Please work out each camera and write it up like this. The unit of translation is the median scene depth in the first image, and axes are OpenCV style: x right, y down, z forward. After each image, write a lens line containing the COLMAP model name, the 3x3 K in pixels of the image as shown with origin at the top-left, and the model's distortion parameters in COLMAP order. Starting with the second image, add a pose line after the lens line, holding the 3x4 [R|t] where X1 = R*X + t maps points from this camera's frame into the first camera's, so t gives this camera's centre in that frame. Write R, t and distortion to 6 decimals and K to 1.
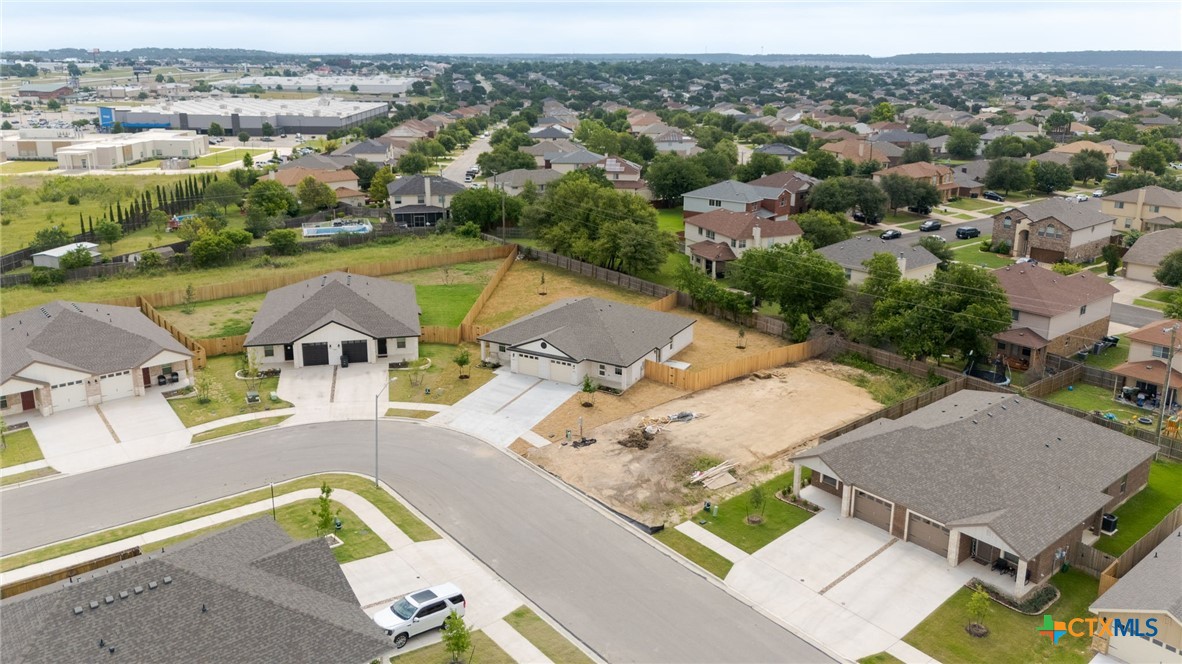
lens RADIAL K [[847.3, 0, 590.4], [0, 847.3, 332.1], [0, 0, 1]] dist [0.007564, 0.001943]
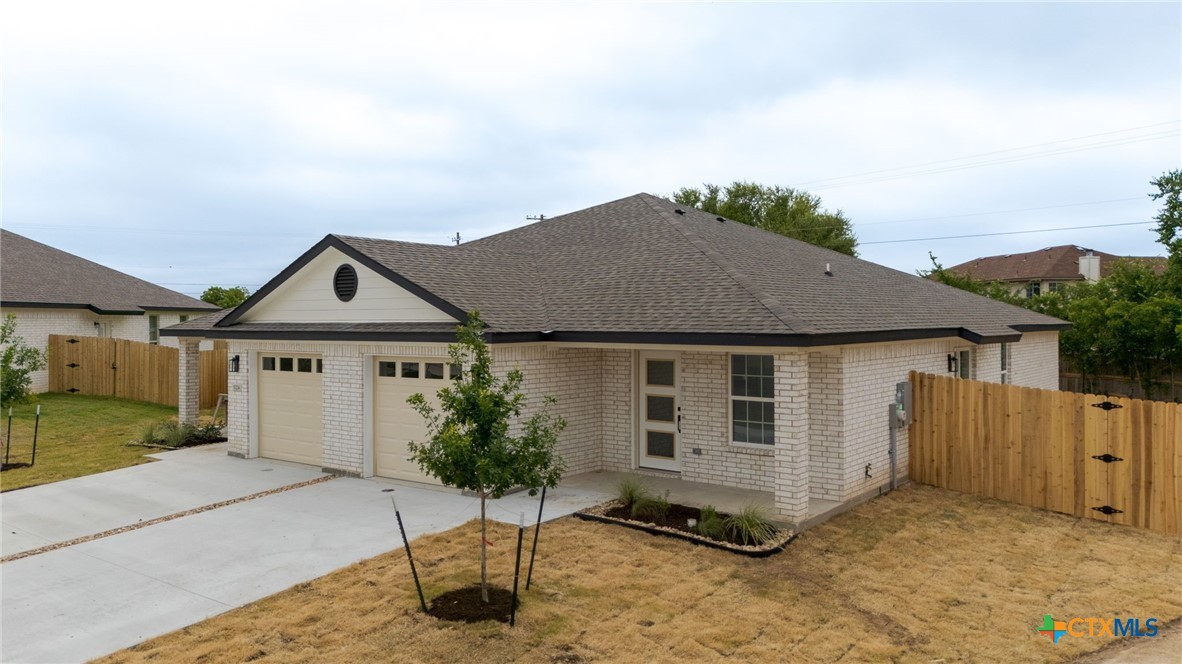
lens RADIAL K [[847.3, 0, 592.8], [0, 847.3, 331.4], [0, 0, 1]] dist [0.007564, 0.001943]
pose [[0.984542, -0.013506, -0.174627, 0.032048], [-0.040982, 0.951580, -0.304656, 0.082306], [0.170287, 0.307103, 0.936317, 0.851990]]
